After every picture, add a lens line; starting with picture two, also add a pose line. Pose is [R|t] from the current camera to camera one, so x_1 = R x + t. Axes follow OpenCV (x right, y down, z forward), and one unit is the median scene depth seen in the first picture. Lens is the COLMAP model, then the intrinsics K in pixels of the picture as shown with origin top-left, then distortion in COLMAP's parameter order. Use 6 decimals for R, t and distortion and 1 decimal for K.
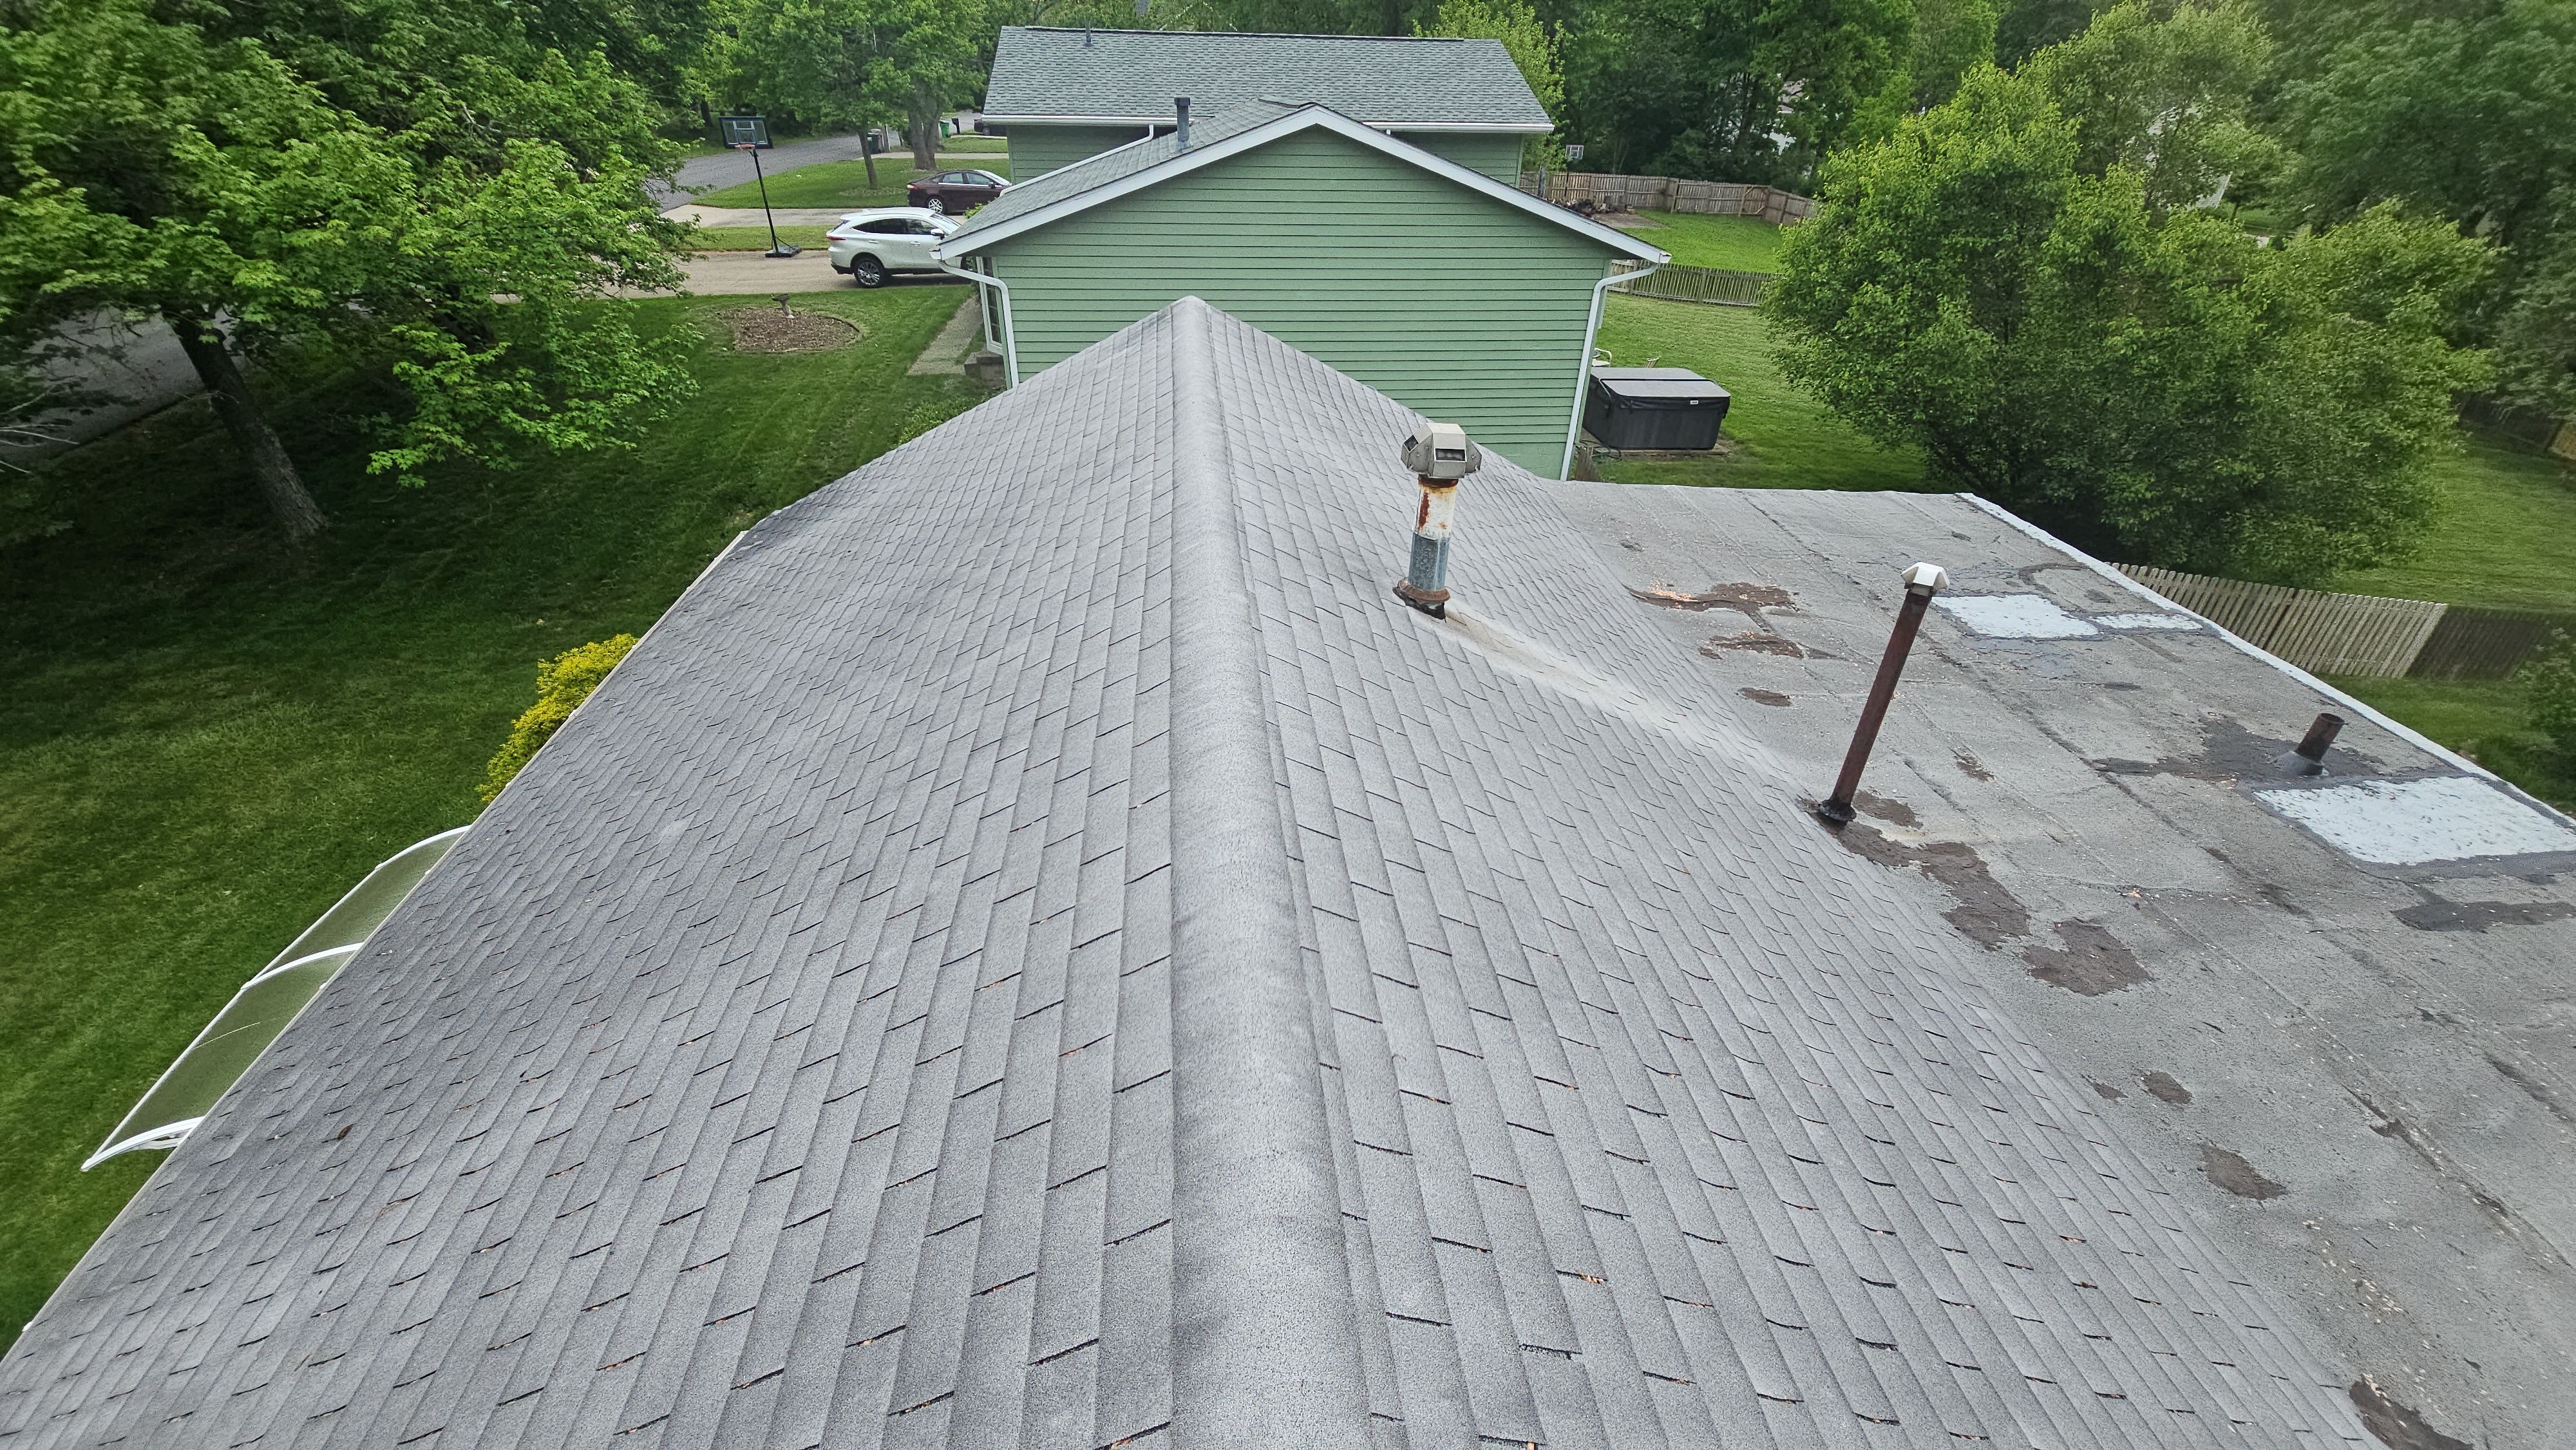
lens RADIAL K [[1033.0, 0, 1293.5], [0, 1033.0, 725.8], [0, 0, 1]] dist [-0.002687, -0.001185]
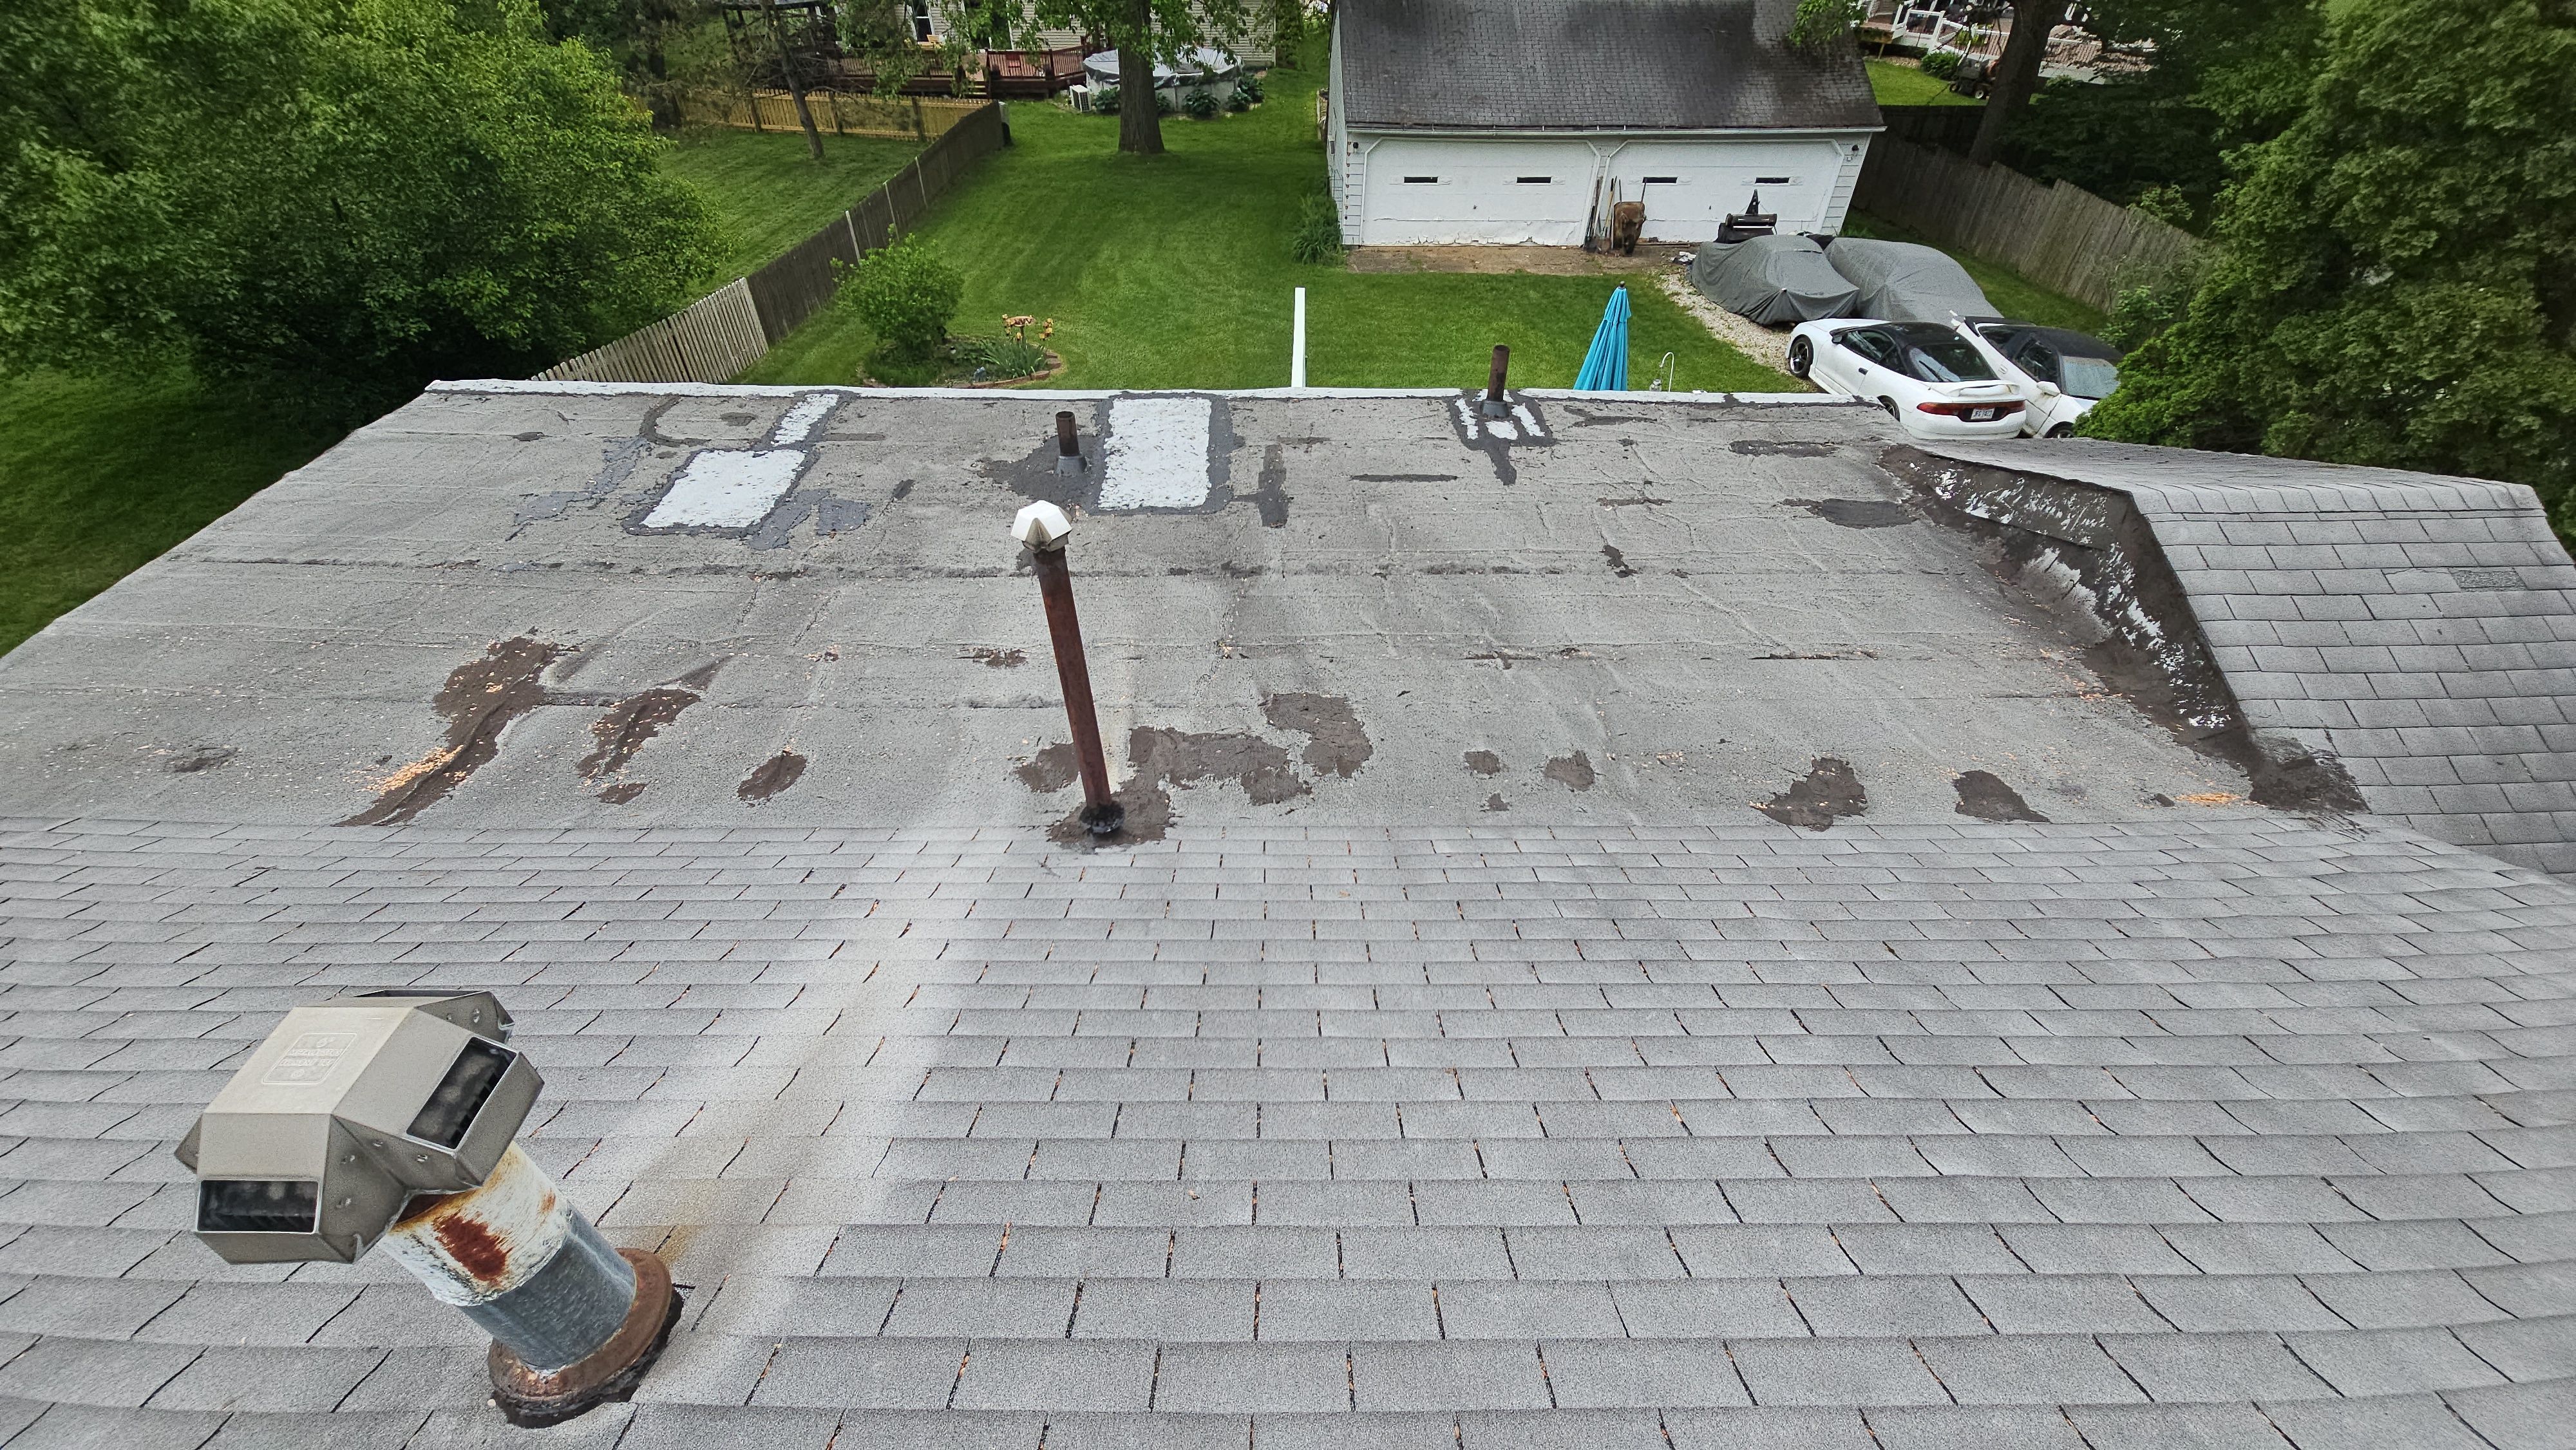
lens RADIAL K [[1033.0, 0, 1283.9], [0, 1033.0, 724.6], [0, 0, 1]] dist [-0.002687, -0.001185]
pose [[0.095239, -0.676565, 0.730198, 0.021688], [0.521321, 0.658797, 0.542412, -0.218442], [-0.848029, 0.329009, 0.415451, 0.392897]]
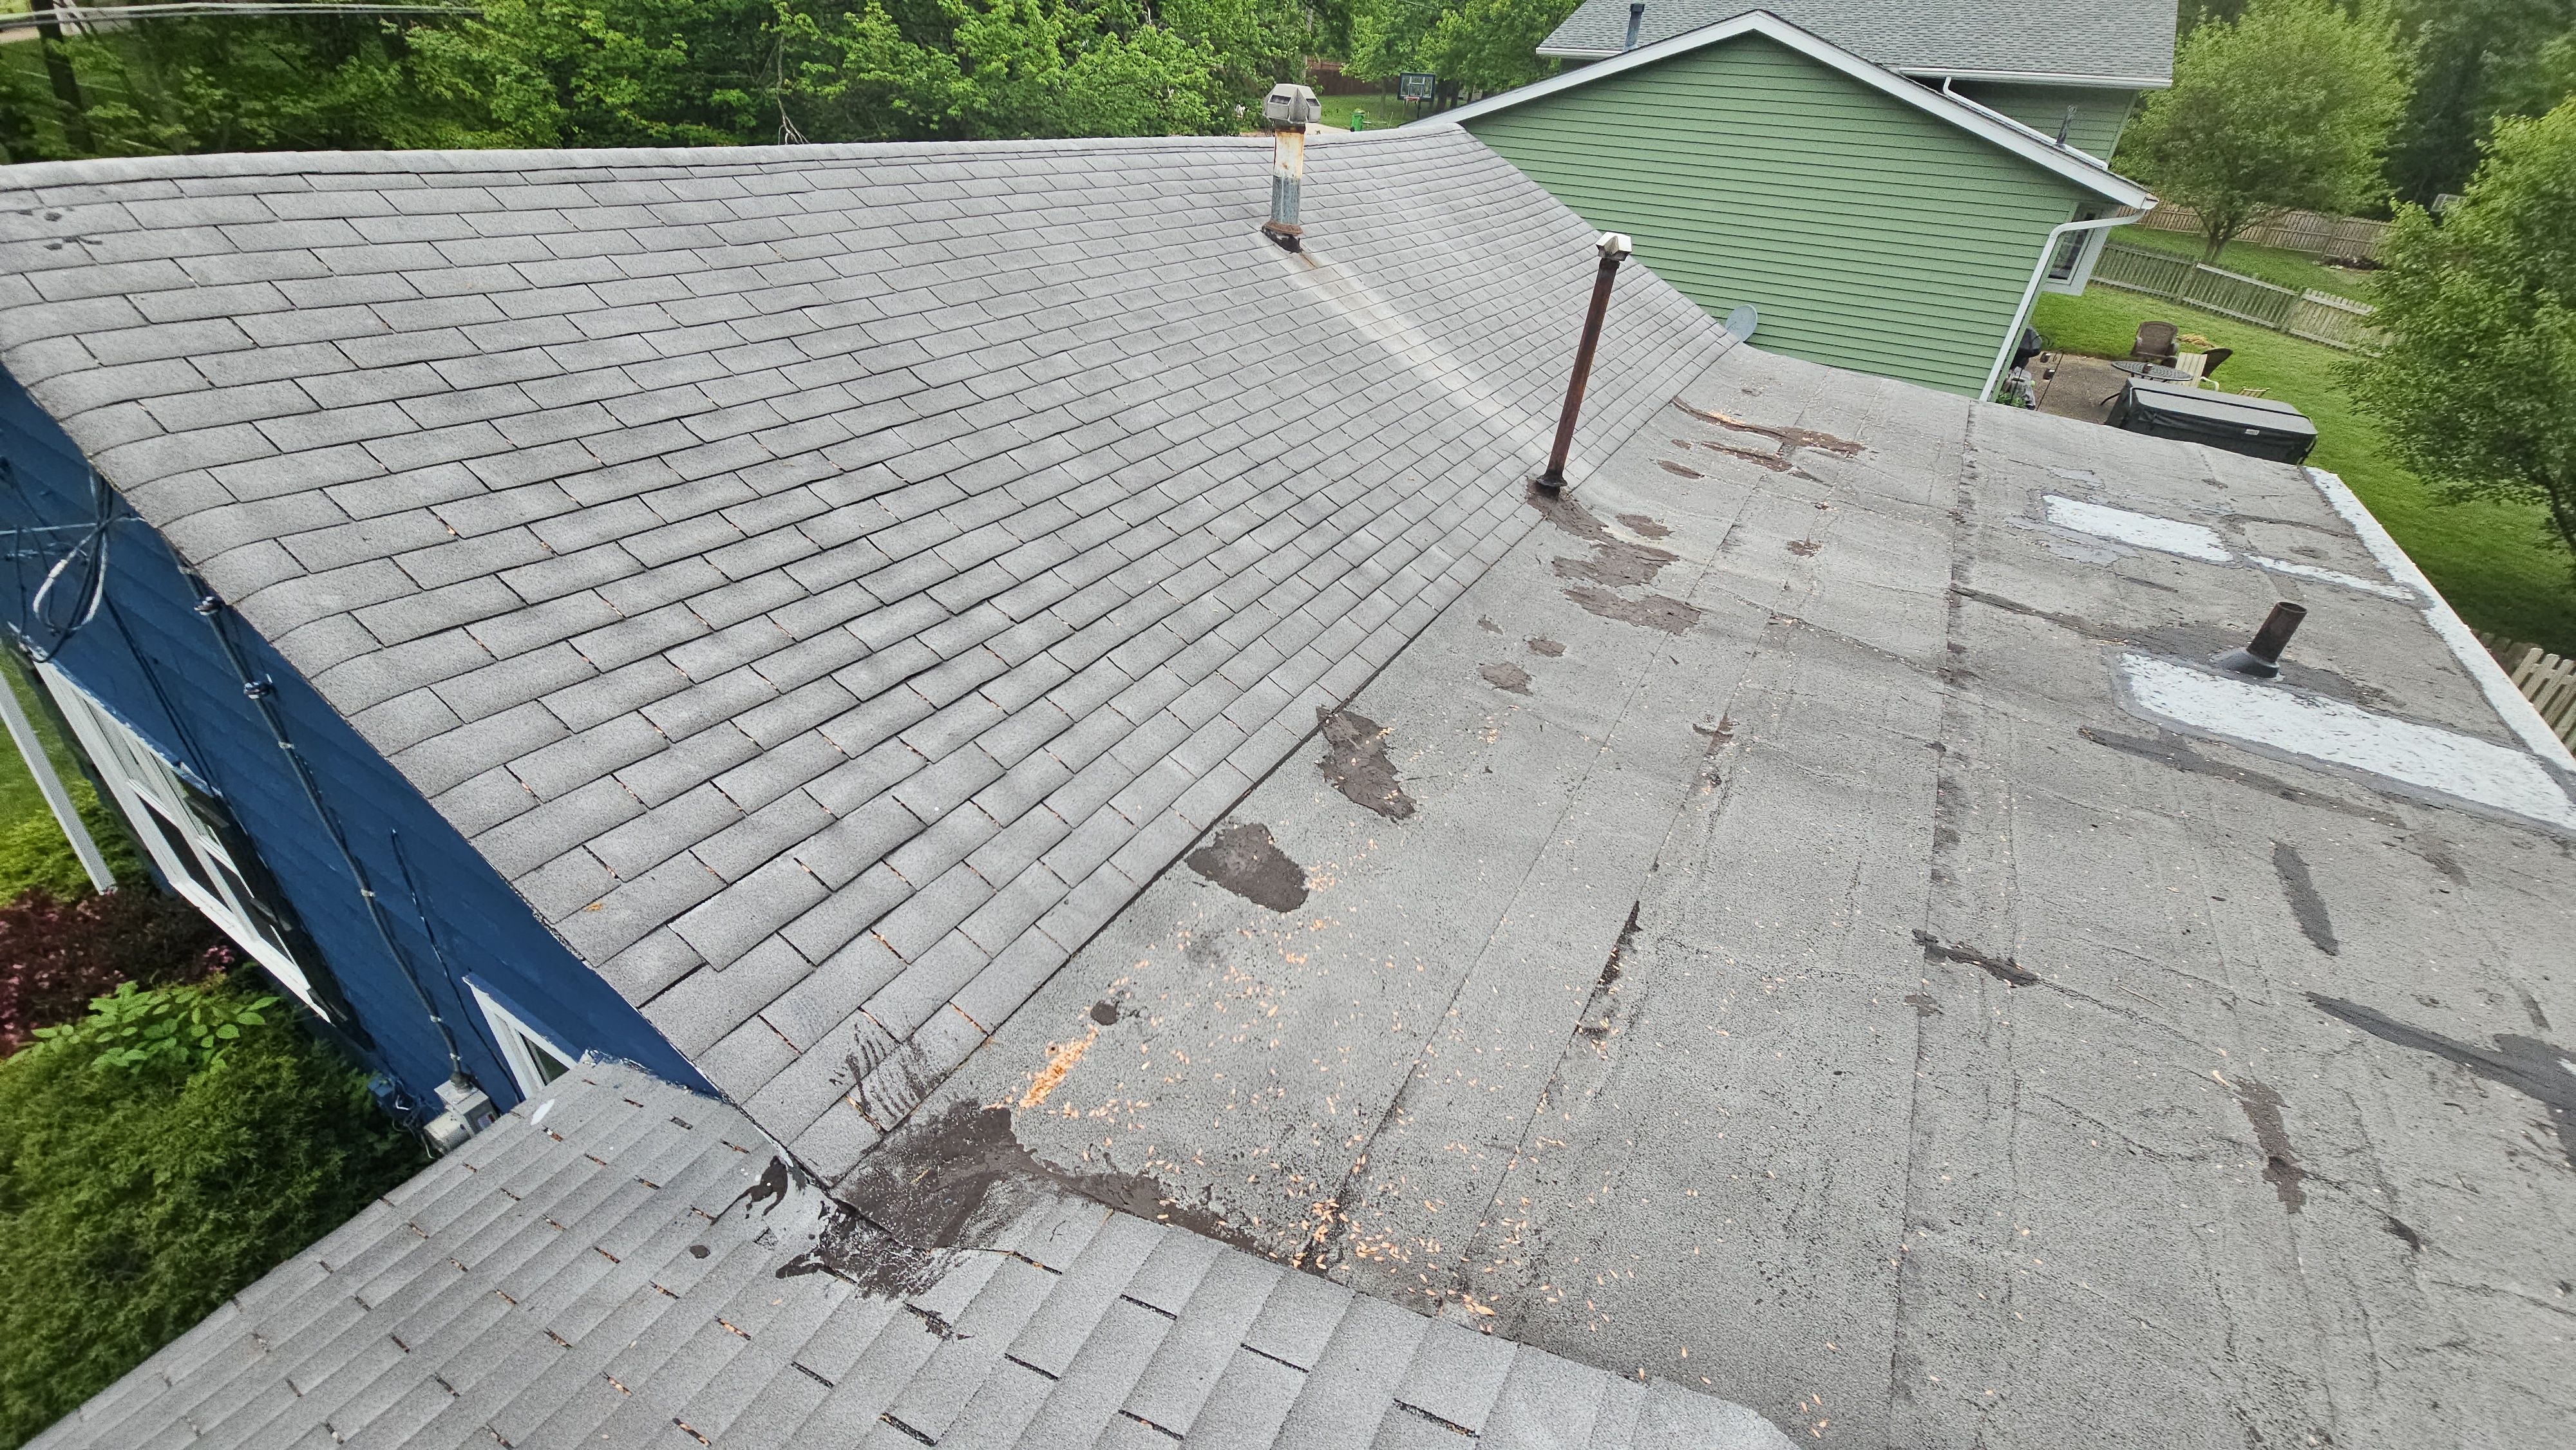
lens RADIAL K [[1033.0, 0, 1282.3], [0, 1033.0, 724.0], [0, 0, 1]] dist [-0.002687, -0.001185]
pose [[0.806337, 0.340167, -0.483846, 0.664104], [-0.345672, 0.934838, 0.081168, 0.244808], [0.479929, 0.101804, 0.871381, -0.074795]]
